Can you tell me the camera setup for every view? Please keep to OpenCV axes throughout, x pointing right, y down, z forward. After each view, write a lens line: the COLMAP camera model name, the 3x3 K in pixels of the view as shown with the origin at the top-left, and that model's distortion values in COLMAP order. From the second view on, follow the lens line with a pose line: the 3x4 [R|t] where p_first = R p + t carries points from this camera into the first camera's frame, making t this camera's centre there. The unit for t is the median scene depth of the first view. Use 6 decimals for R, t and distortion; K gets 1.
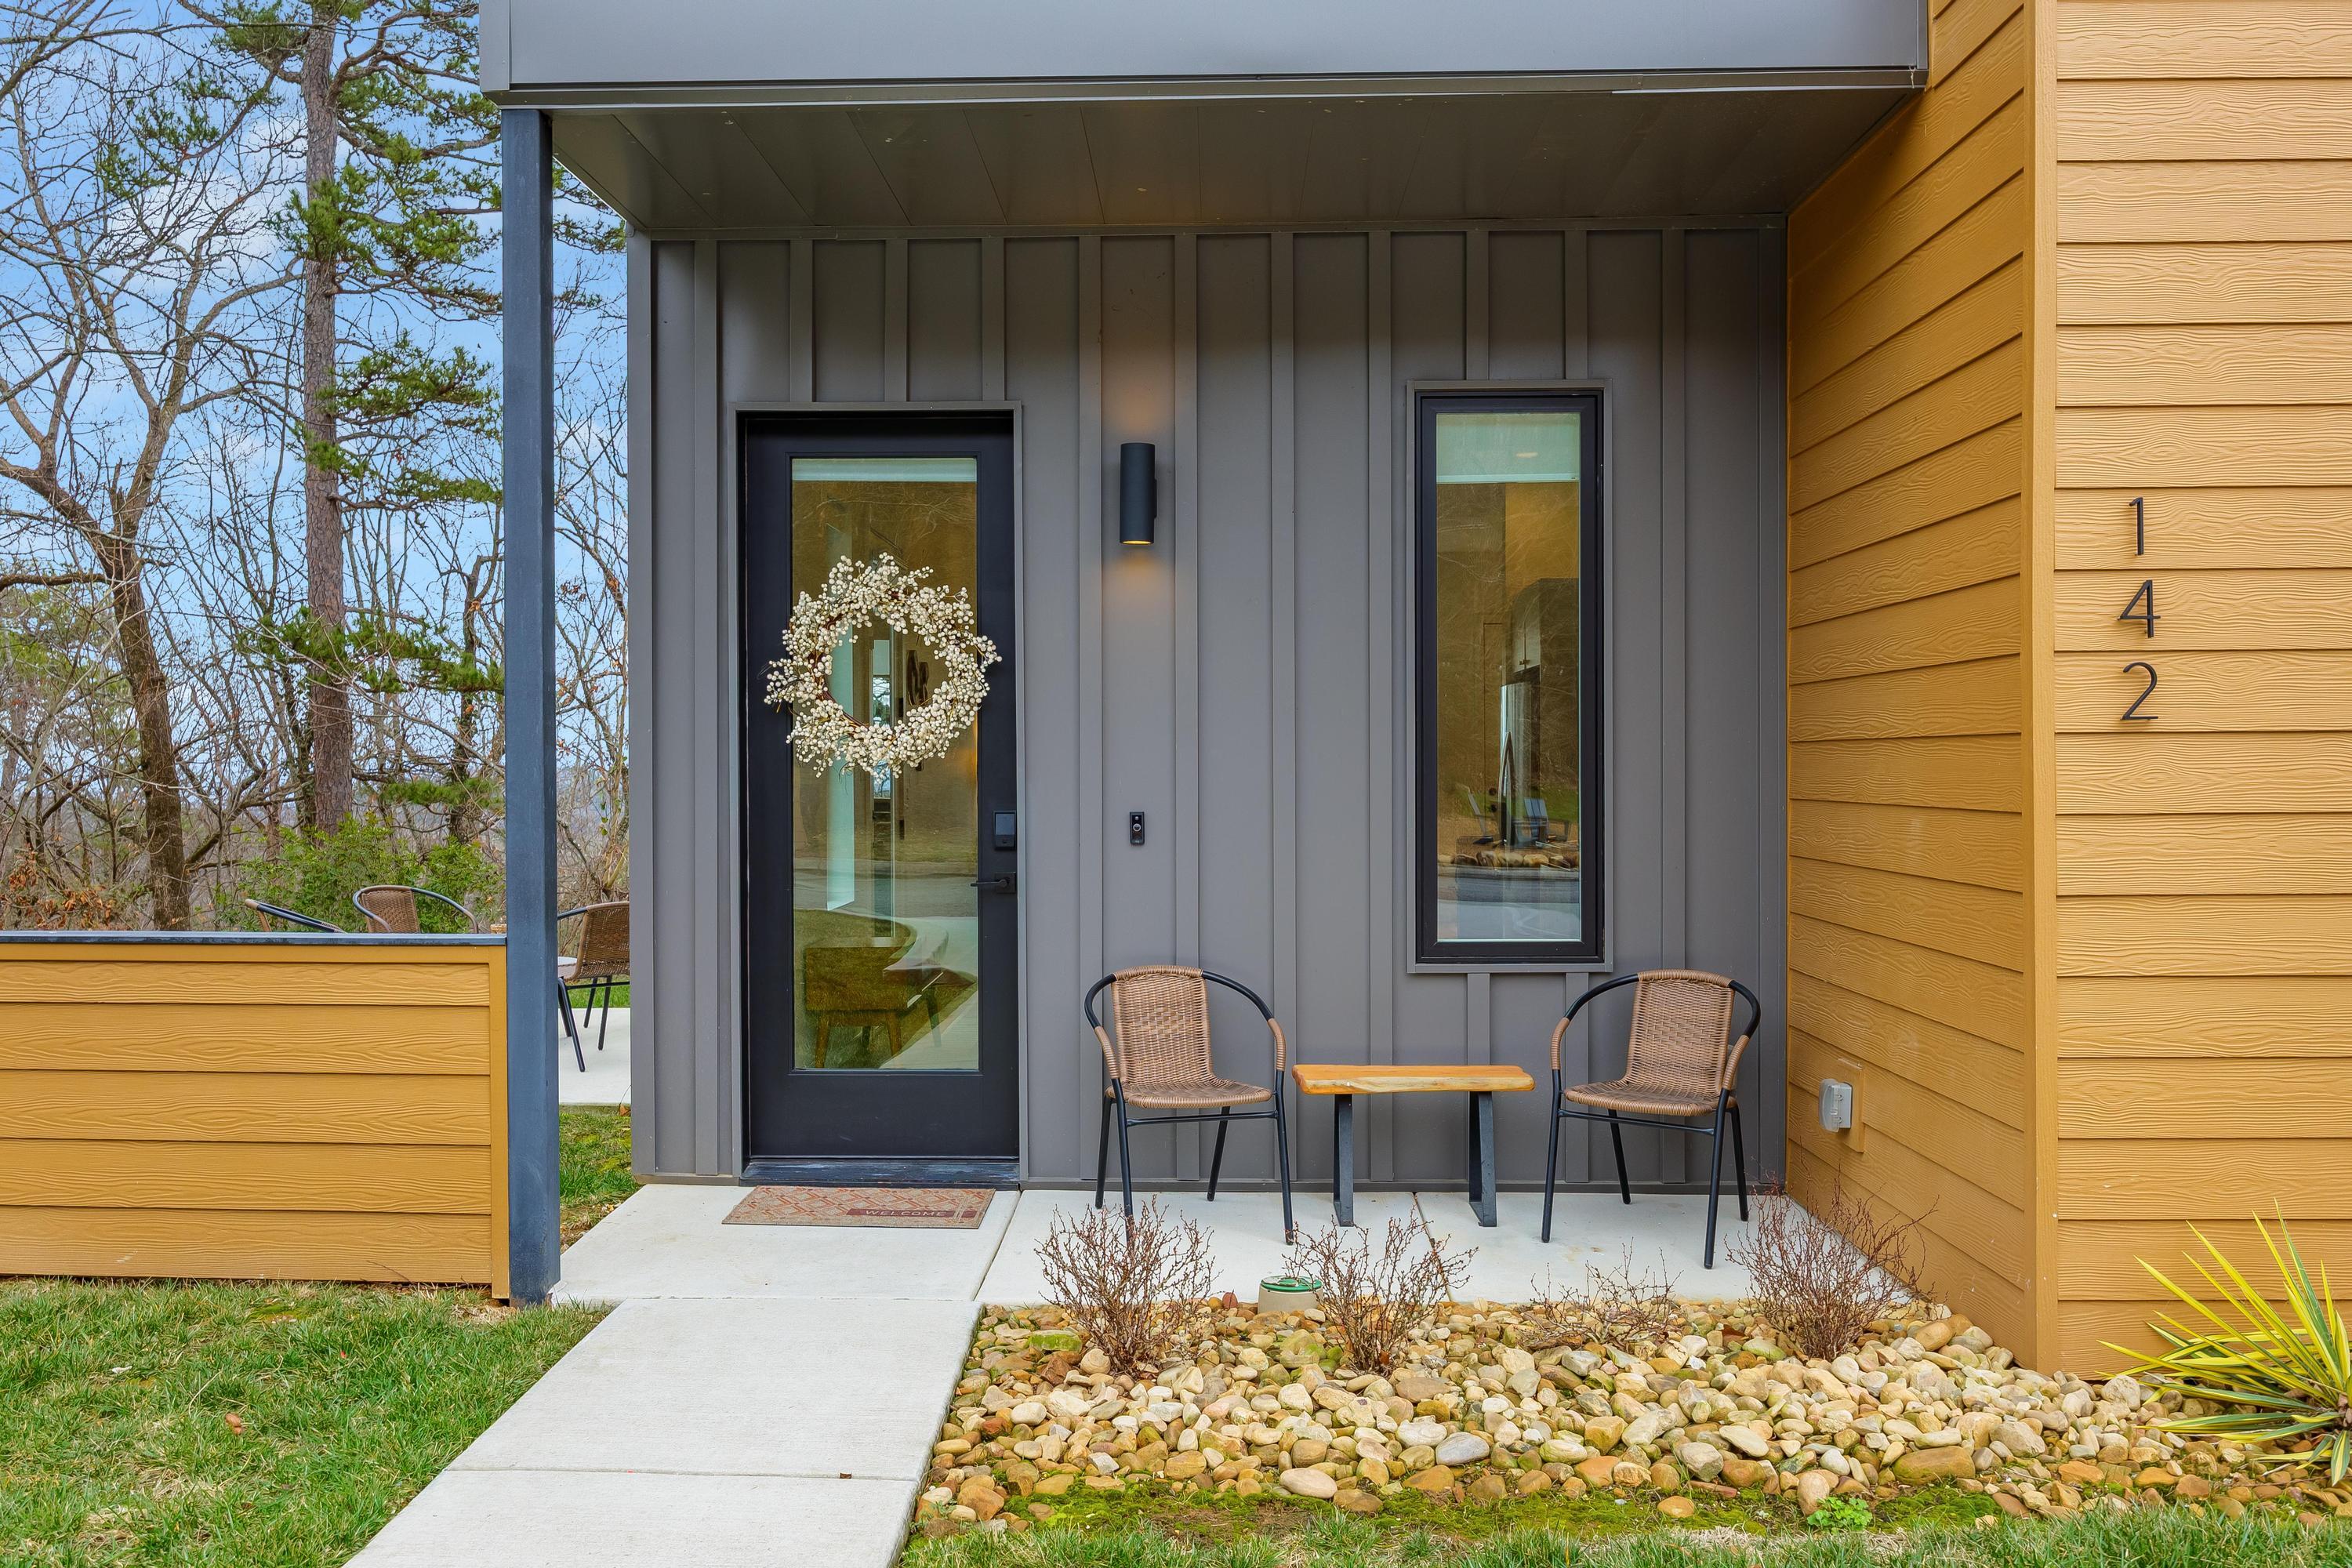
lens RADIAL K [[1895.9, 0, 1176.0], [0, 1895.9, 784.0], [0, 0, 1]] dist [-0.000275, -0.009744]
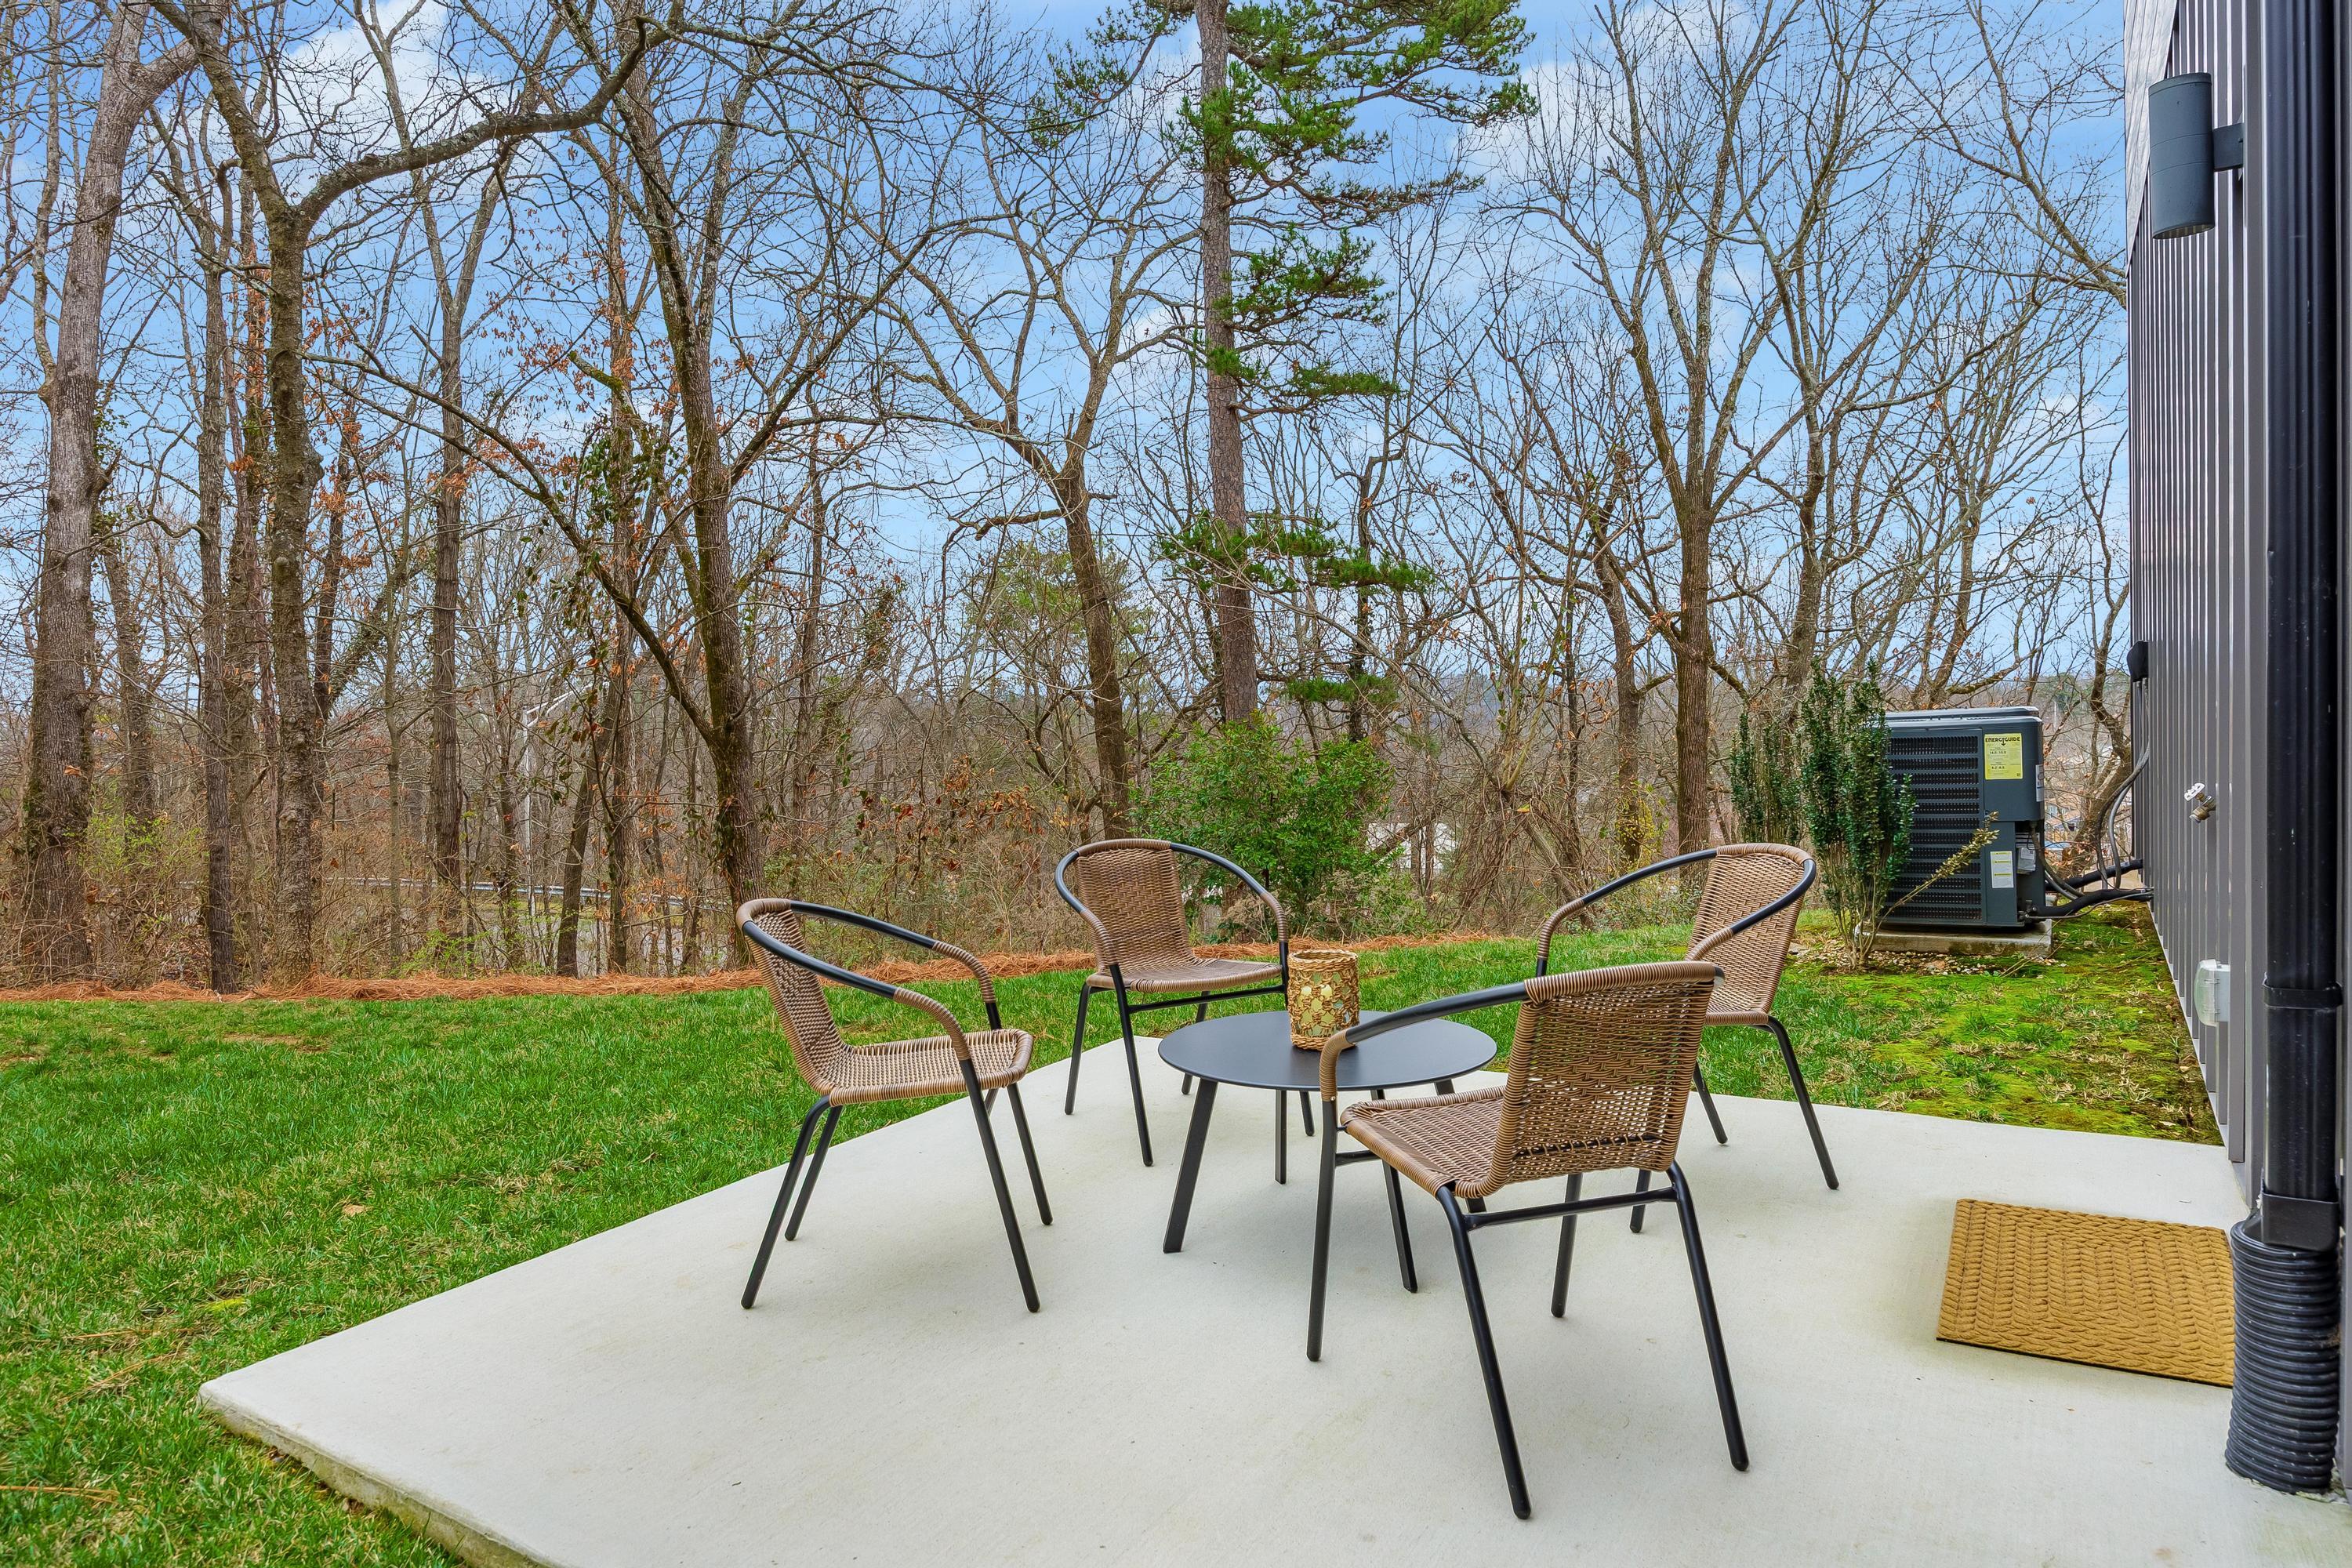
lens RADIAL K [[1567.8, 0, 1097.3], [0, 1567.8, 776.4], [0, 0, 1]] dist [0.024454, 0.000677]
pose [[0.858613, -0.004026, -0.512608, -0.069233], [0.034011, 0.998213, 0.049128, 0.005207], [0.511494, -0.059616, 0.857216, 0.212996]]
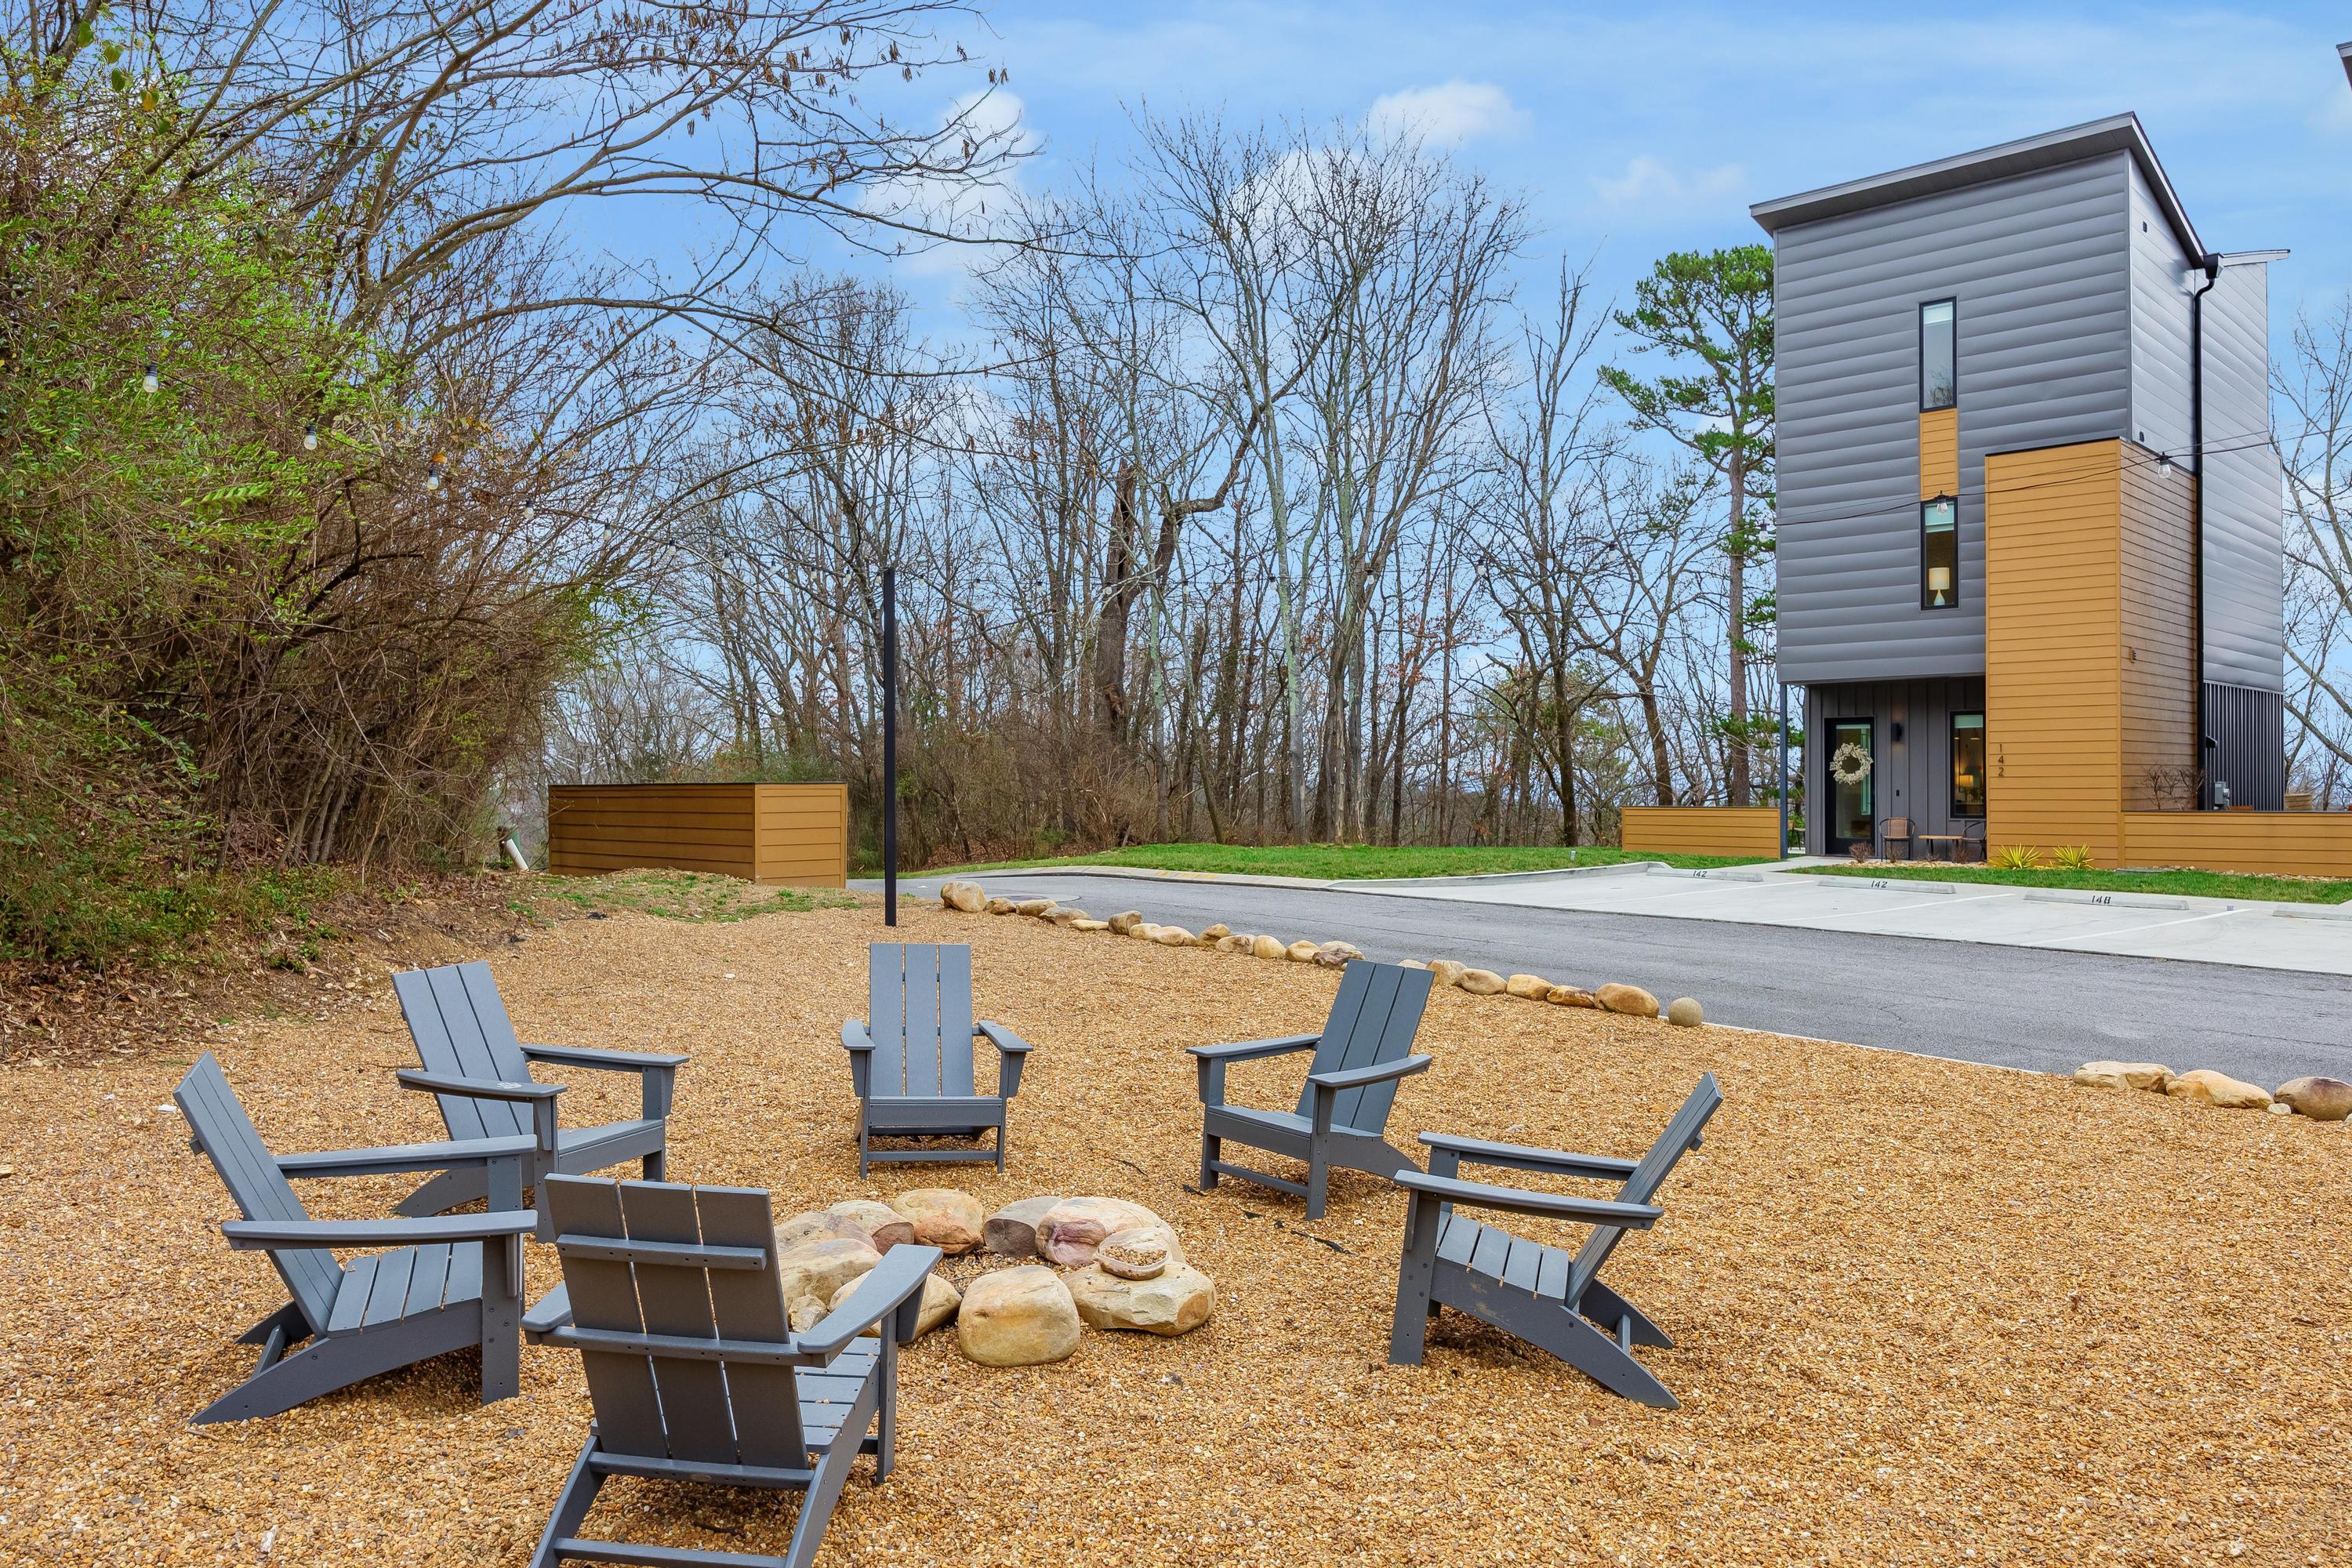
lens RADIAL K [[1734.2, 0, 1176.0], [0, 1734.2, 784.0], [0, 0, 1]] dist [0.005792, 0.001205]
pose [[0.749643, 0.000018, -0.661843, 0.402340], [-0.004108, 0.999981, -0.004626, 0.006634], [0.661830, 0.006187, 0.749628, -0.958038]]
